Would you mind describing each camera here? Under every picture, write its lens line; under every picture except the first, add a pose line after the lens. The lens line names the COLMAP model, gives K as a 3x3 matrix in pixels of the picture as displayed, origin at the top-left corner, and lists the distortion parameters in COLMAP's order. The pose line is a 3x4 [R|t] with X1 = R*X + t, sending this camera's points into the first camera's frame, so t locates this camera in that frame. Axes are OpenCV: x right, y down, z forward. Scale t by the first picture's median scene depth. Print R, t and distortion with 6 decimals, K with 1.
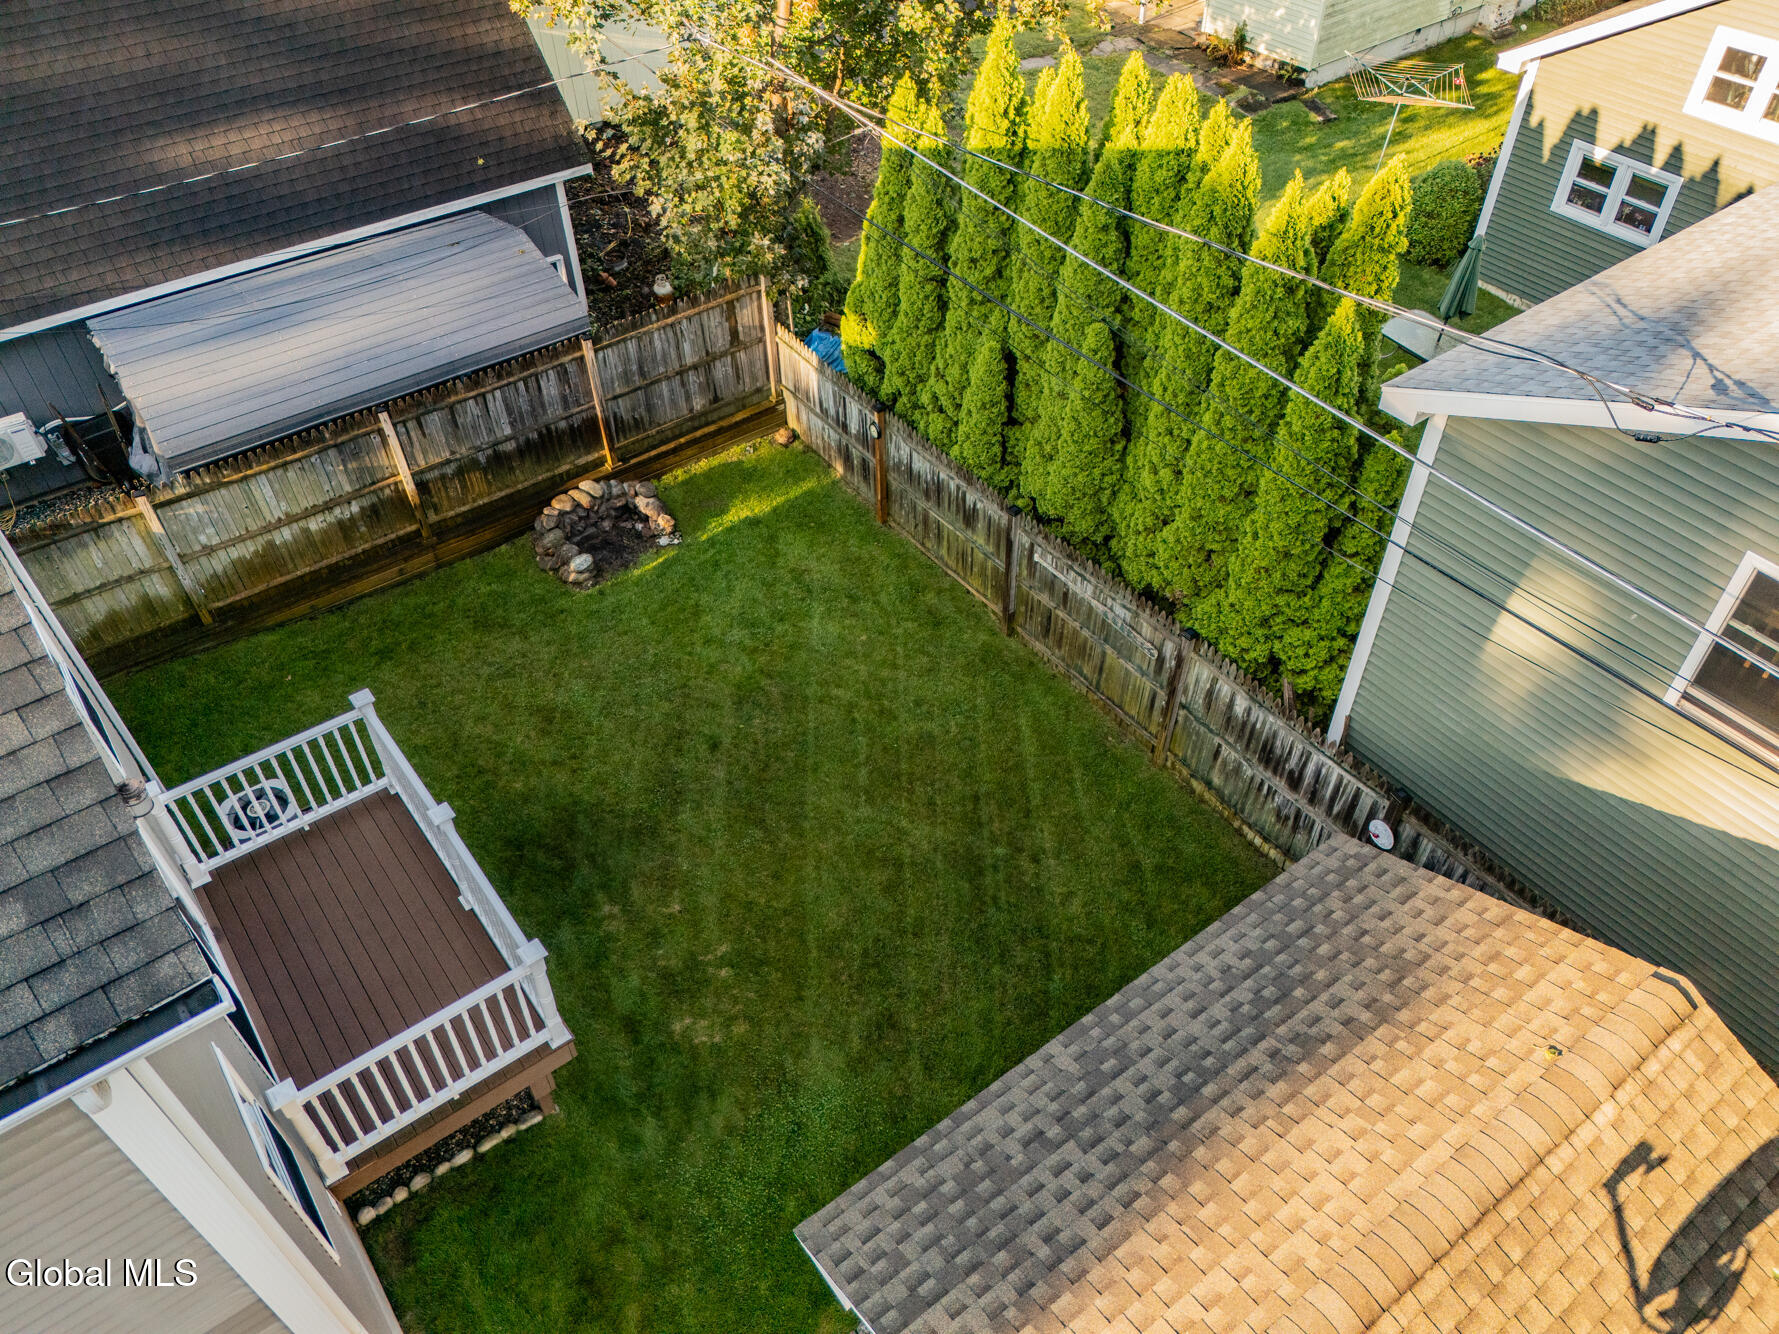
lens RADIAL K [[1296.1, 0, 889.5], [0, 1296.1, 667.0], [0, 0, 1]] dist [0.072524, -0.069770]
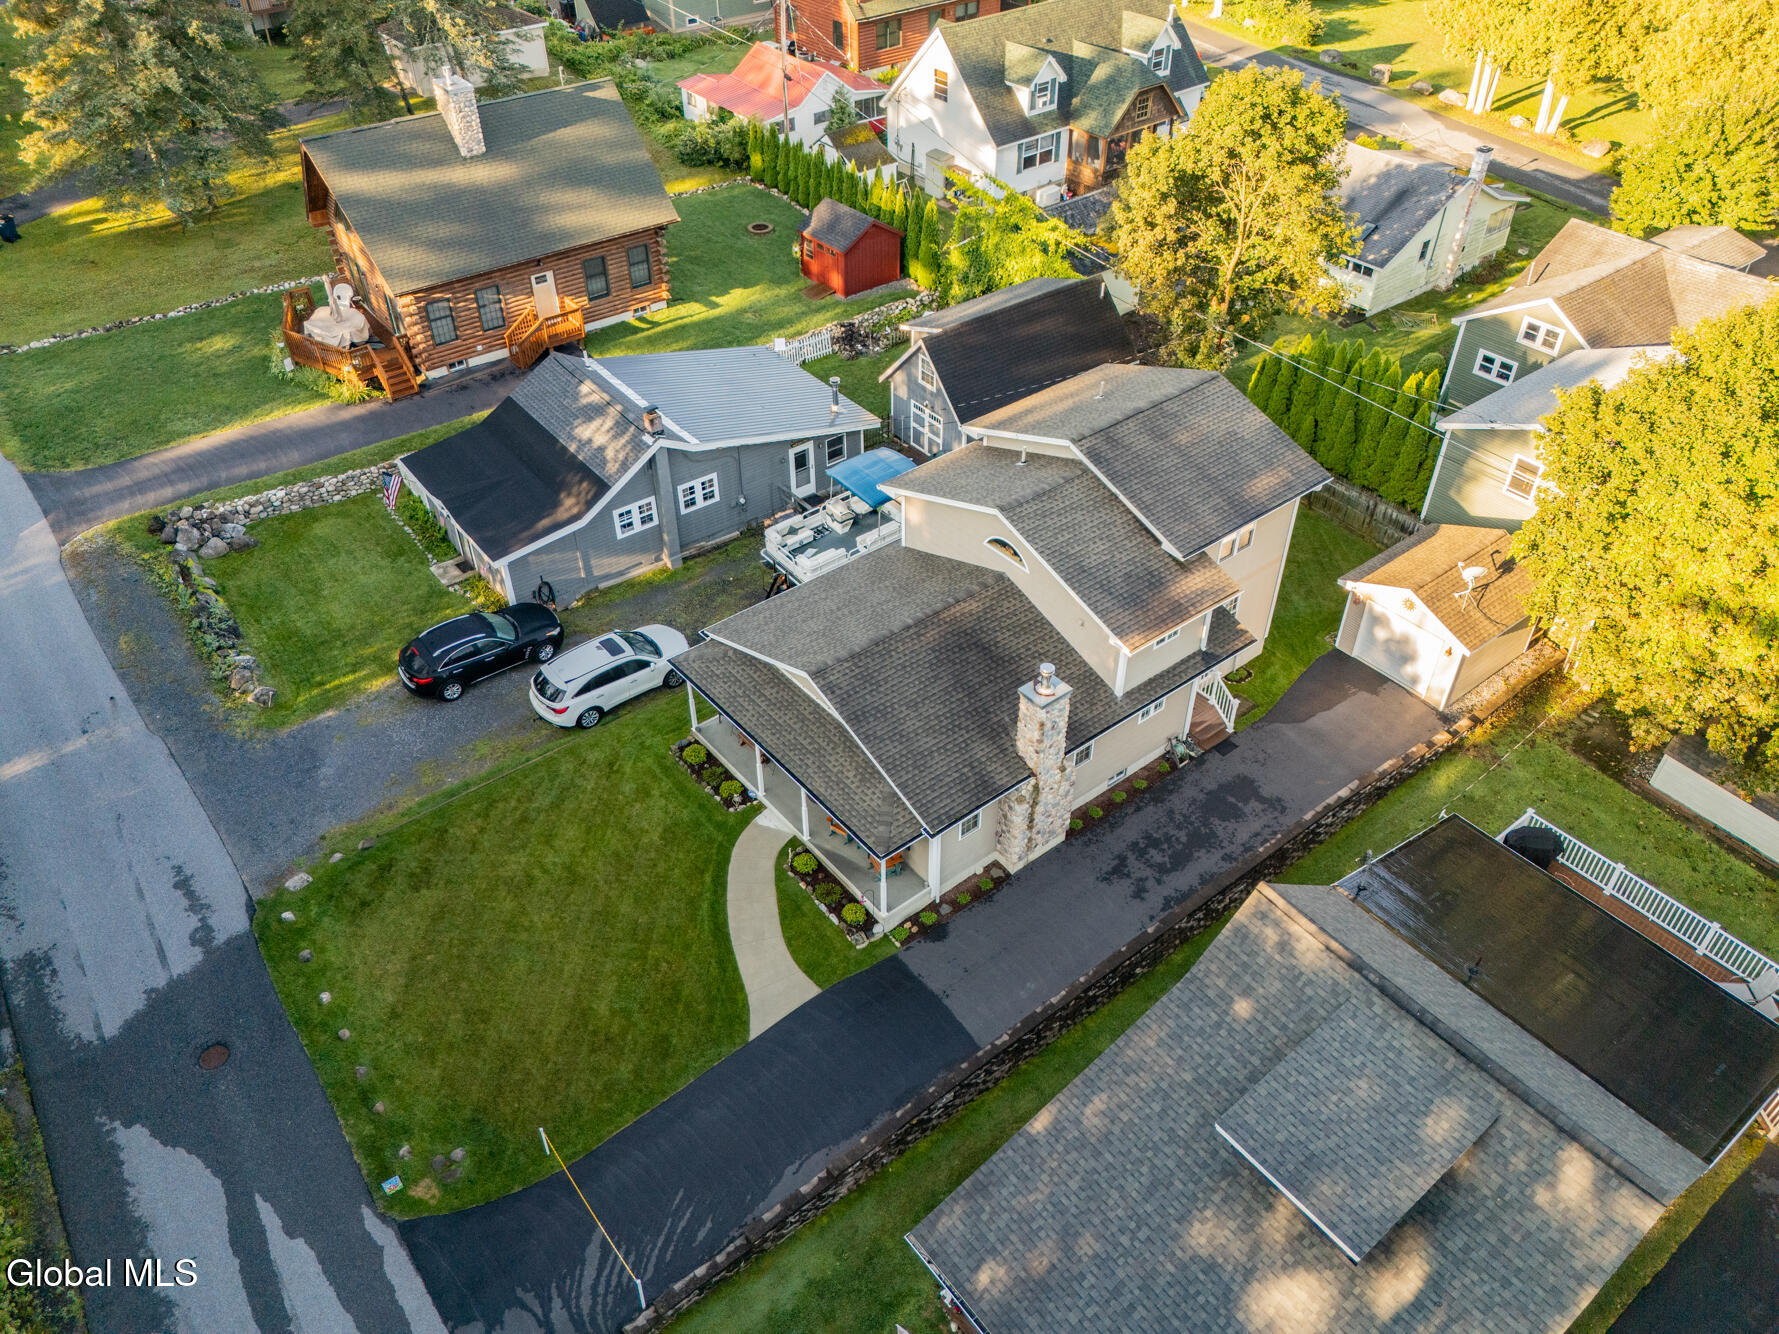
lens RADIAL K [[1296.1, 0, 889.5], [0, 1296.1, 667.0], [0, 0, 1]] dist [0.072524, -0.069770]
pose [[0.999296, -0.009740, 0.036242, -1.133413], [0.012659, 0.996616, -0.081217, 0.652553], [-0.035328, 0.081618, 0.996037, -2.262780]]
